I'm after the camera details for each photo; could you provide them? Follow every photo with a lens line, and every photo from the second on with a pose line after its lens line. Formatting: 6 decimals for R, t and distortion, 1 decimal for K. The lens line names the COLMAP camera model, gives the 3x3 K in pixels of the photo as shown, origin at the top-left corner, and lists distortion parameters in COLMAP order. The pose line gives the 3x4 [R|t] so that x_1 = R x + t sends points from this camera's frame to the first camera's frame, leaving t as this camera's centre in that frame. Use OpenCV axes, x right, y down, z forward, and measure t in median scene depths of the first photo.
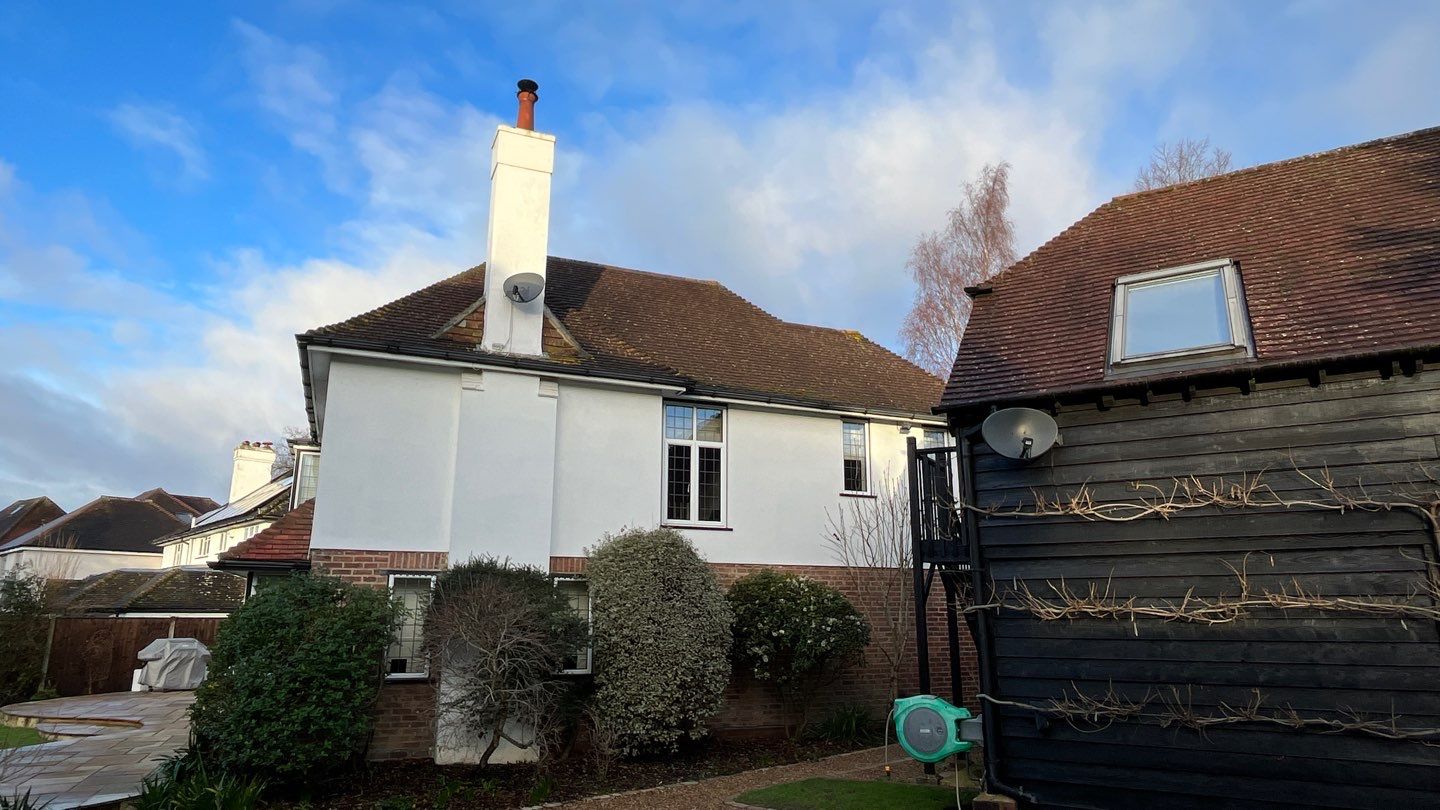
lens RADIAL K [[870.5, 0, 718.3], [0, 870.5, 404.1], [0, 0, 1]] dist [-0.000649, -0.003921]
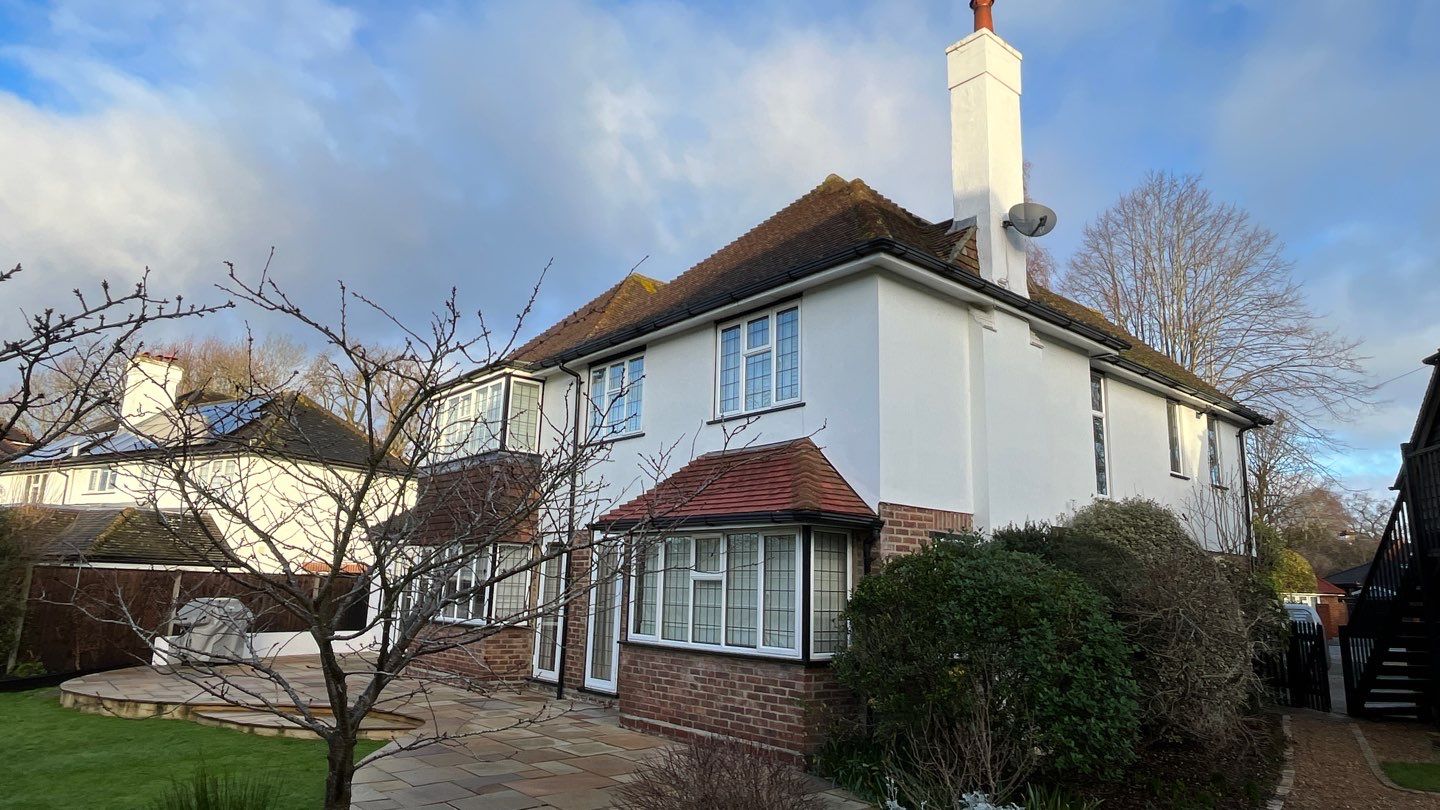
lens RADIAL K [[870.5, 0, 718.3], [0, 870.5, 404.1], [0, 0, 1]] dist [-0.000649, -0.003921]
pose [[0.953891, 0.088307, 0.286868, -0.773395], [-0.098099, 0.994977, 0.019912, 0.066426], [-0.283668, -0.047135, 0.957763, 0.240550]]
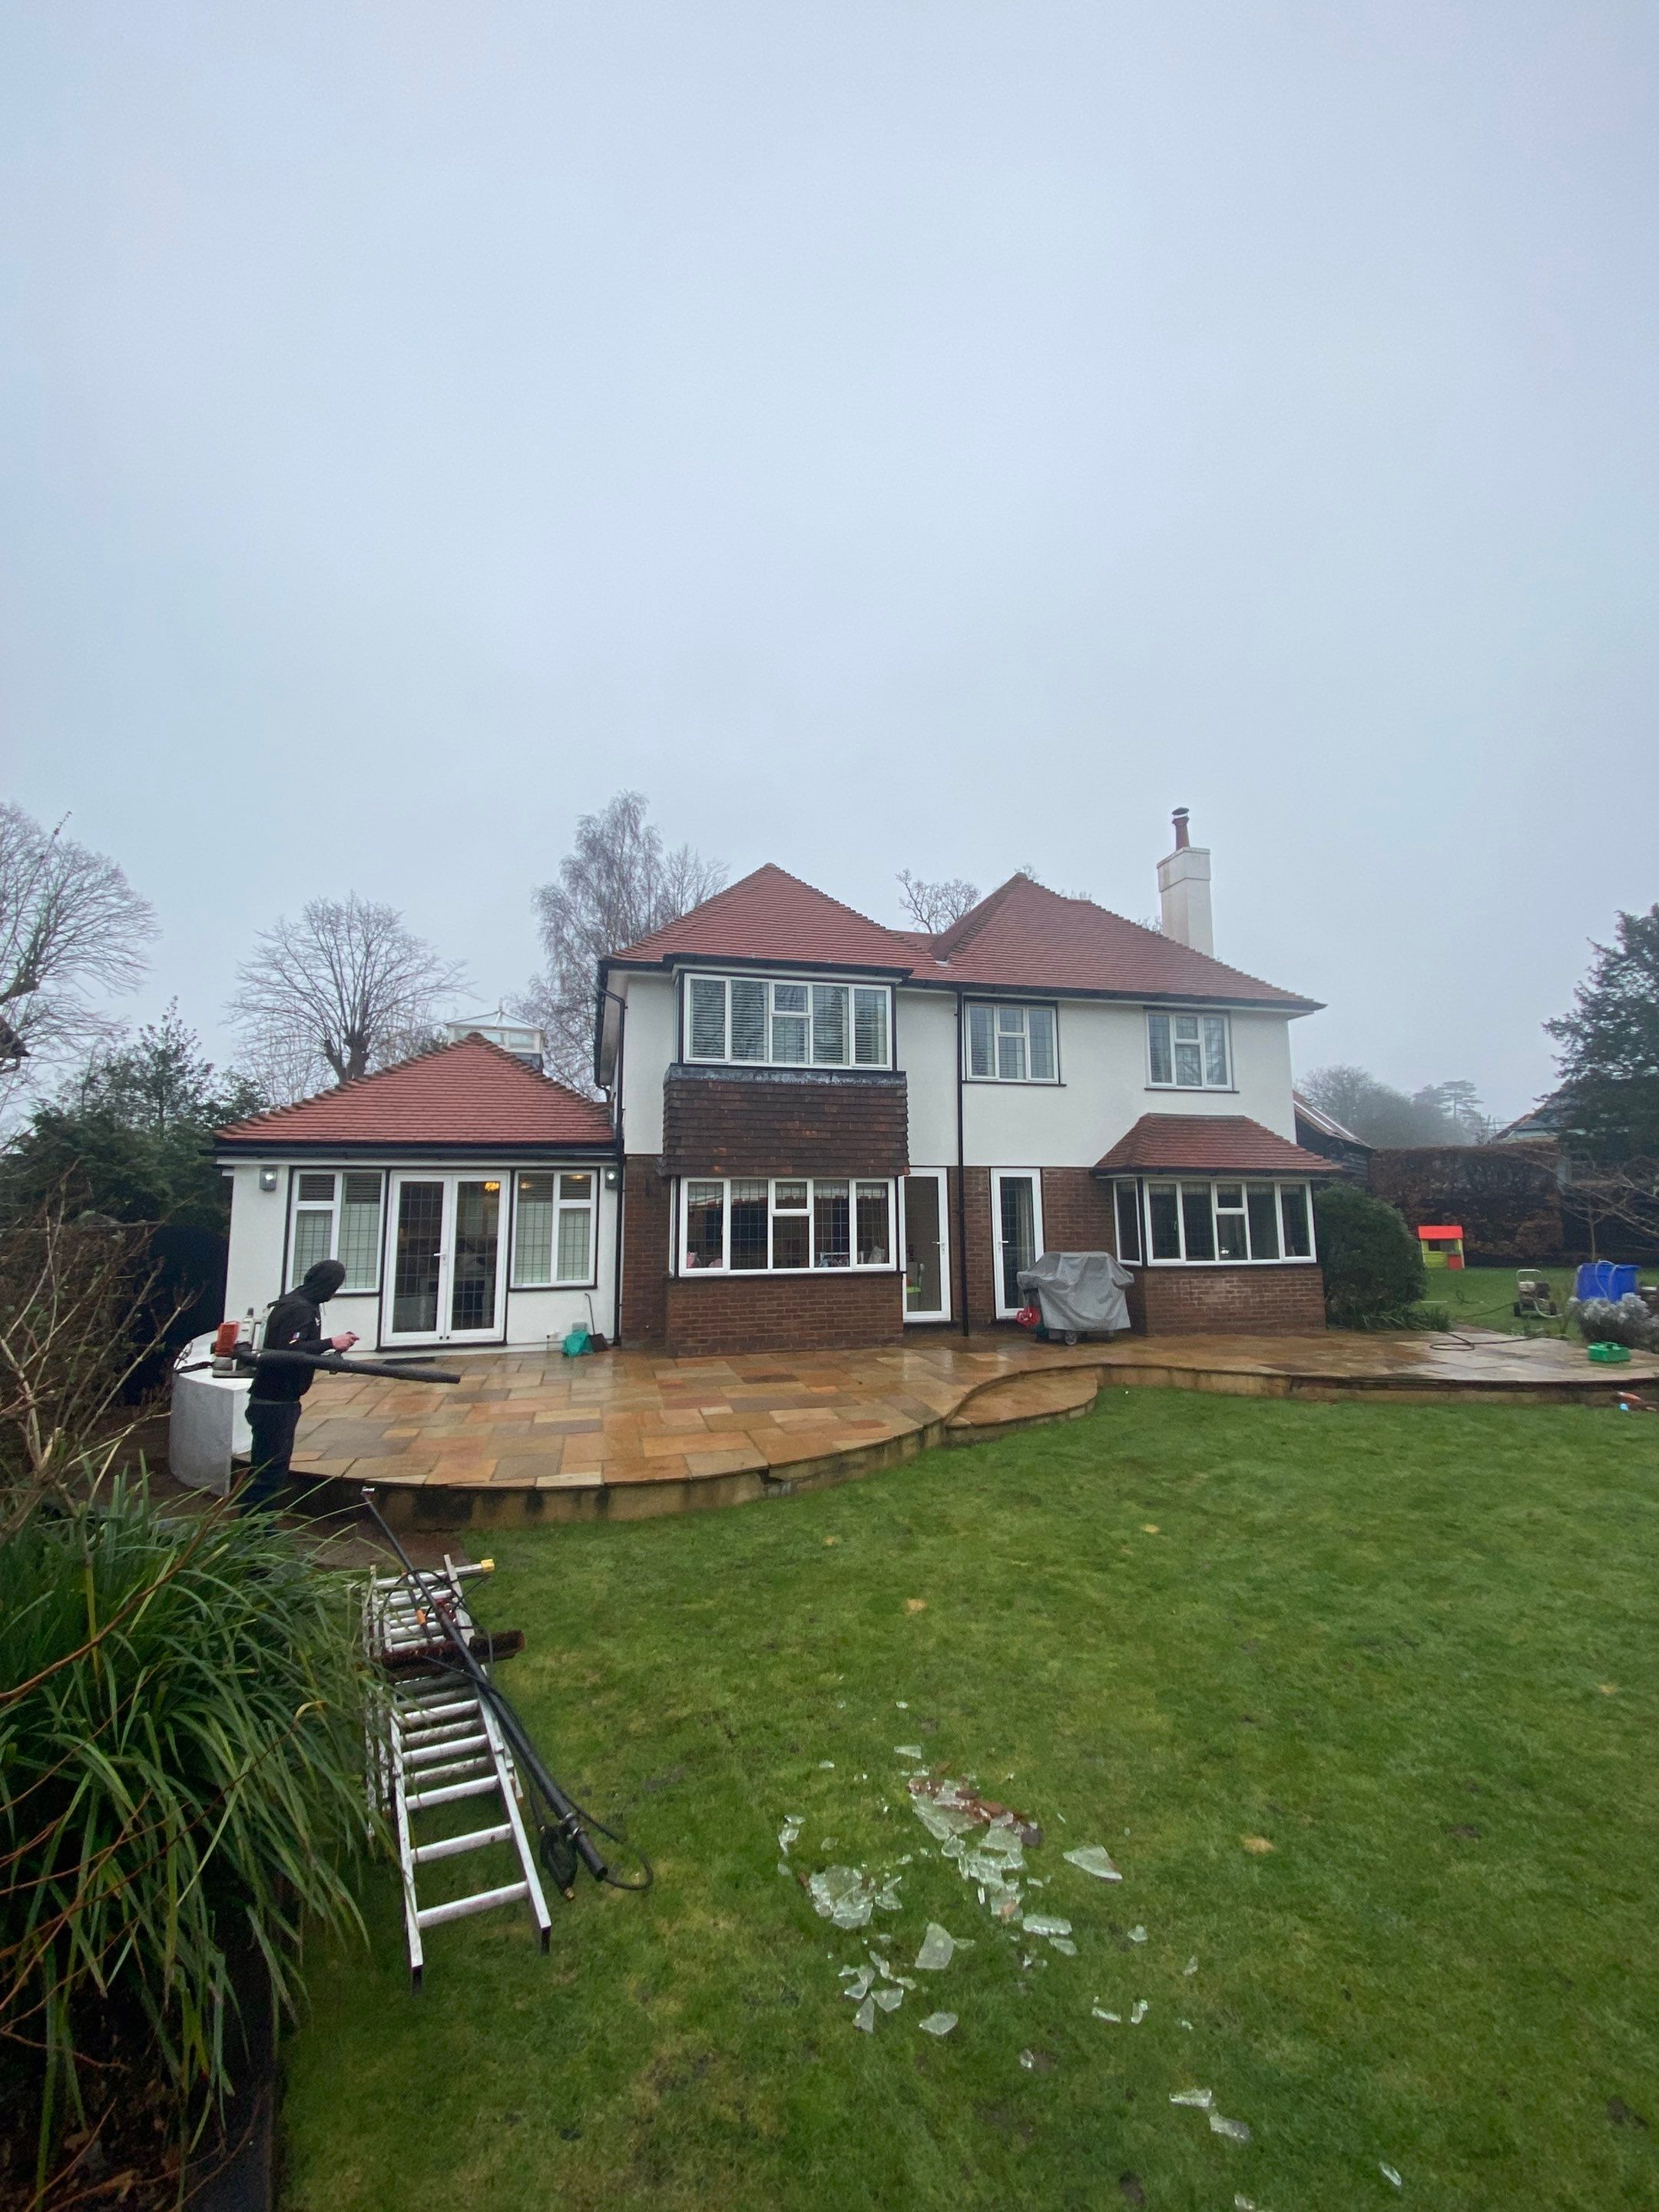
lens RADIAL K [[878.9, 0, 827.3], [0, 878.9, 1090.4], [0, 0, 1]] dist [0.050440, -0.000070]
pose [[0.138480, 0.130865, 0.981681, -1.721922], [-0.230023, 0.968375, -0.096643, 0.317153], [-0.963282, -0.212426, 0.164203, 1.335582]]
